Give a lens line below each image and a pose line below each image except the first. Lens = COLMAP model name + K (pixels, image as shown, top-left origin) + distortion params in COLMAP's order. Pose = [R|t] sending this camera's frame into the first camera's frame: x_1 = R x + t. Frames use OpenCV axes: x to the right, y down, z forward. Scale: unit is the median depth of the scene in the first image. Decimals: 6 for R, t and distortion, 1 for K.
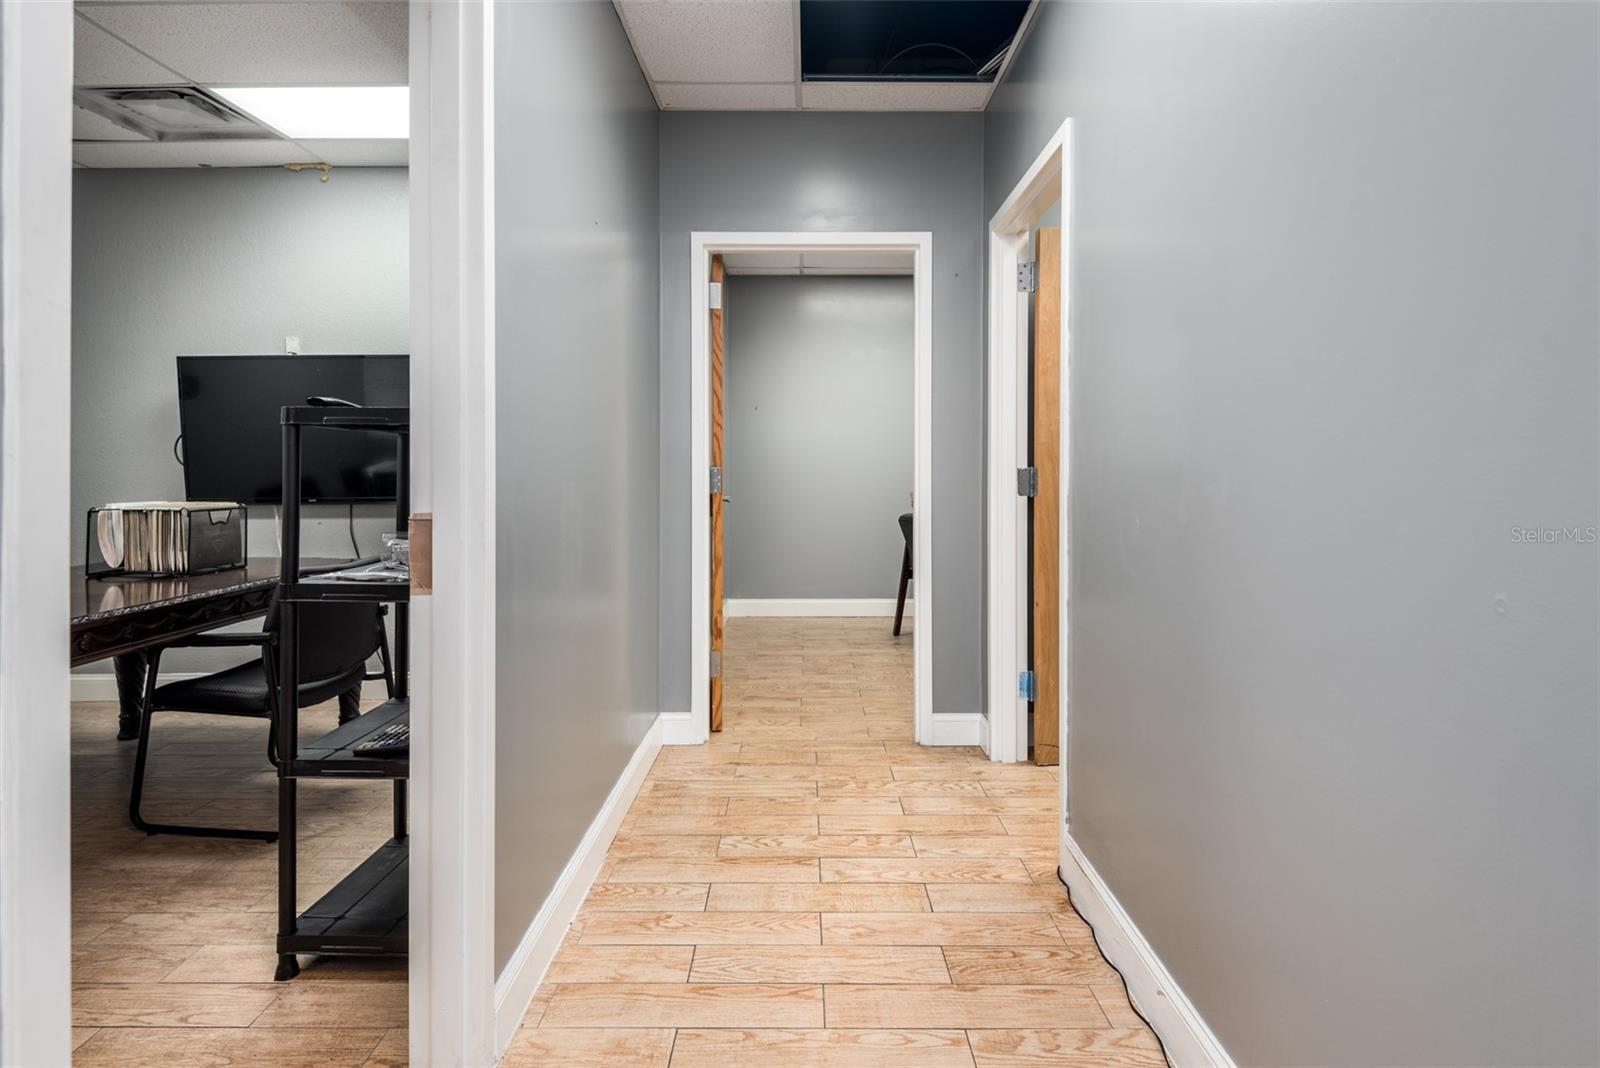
lens RADIAL K [[846.7, 0, 784.7], [0, 846.7, 470.5], [0, 0, 1]] dist [-0.000173, -0.000382]
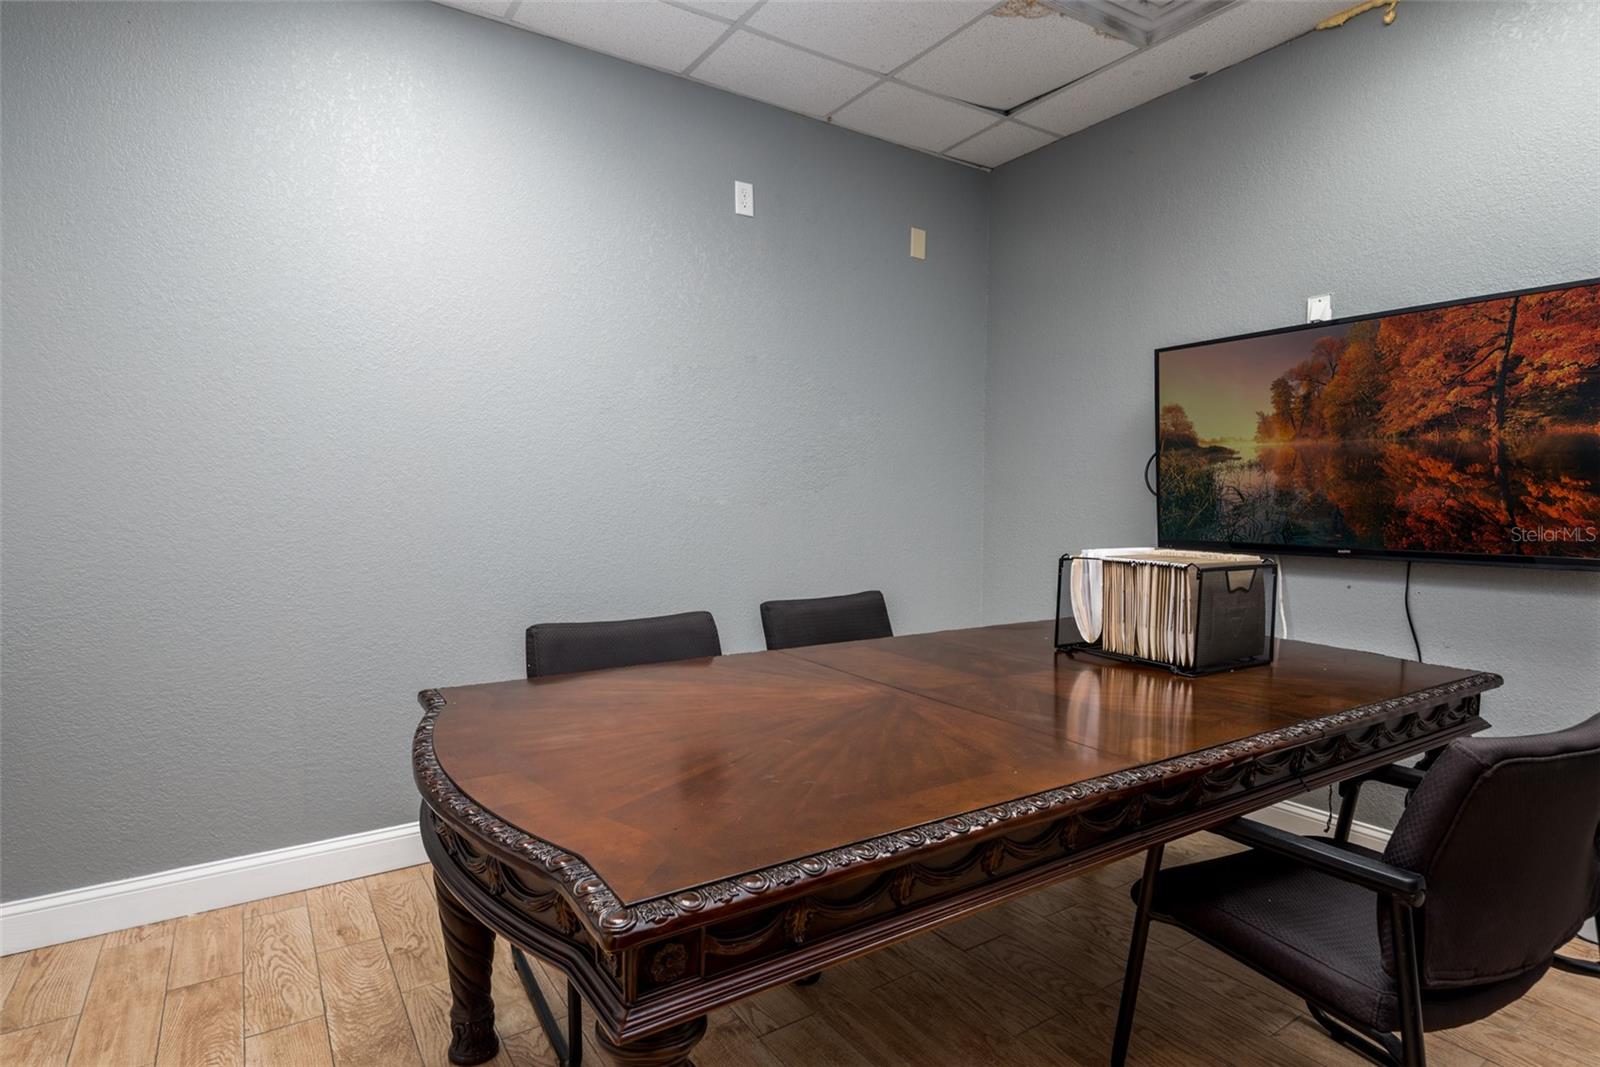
lens RADIAL K [[846.7, 0, 795.5], [0, 846.7, 533.9], [0, 0, 1]] dist [-0.000173, -0.000382]
pose [[0.565545, 0.038195, -0.823832, -0.368503], [-0.009103, 0.999155, 0.040074, 0.001606], [0.824667, -0.015164, 0.565415, 0.421229]]
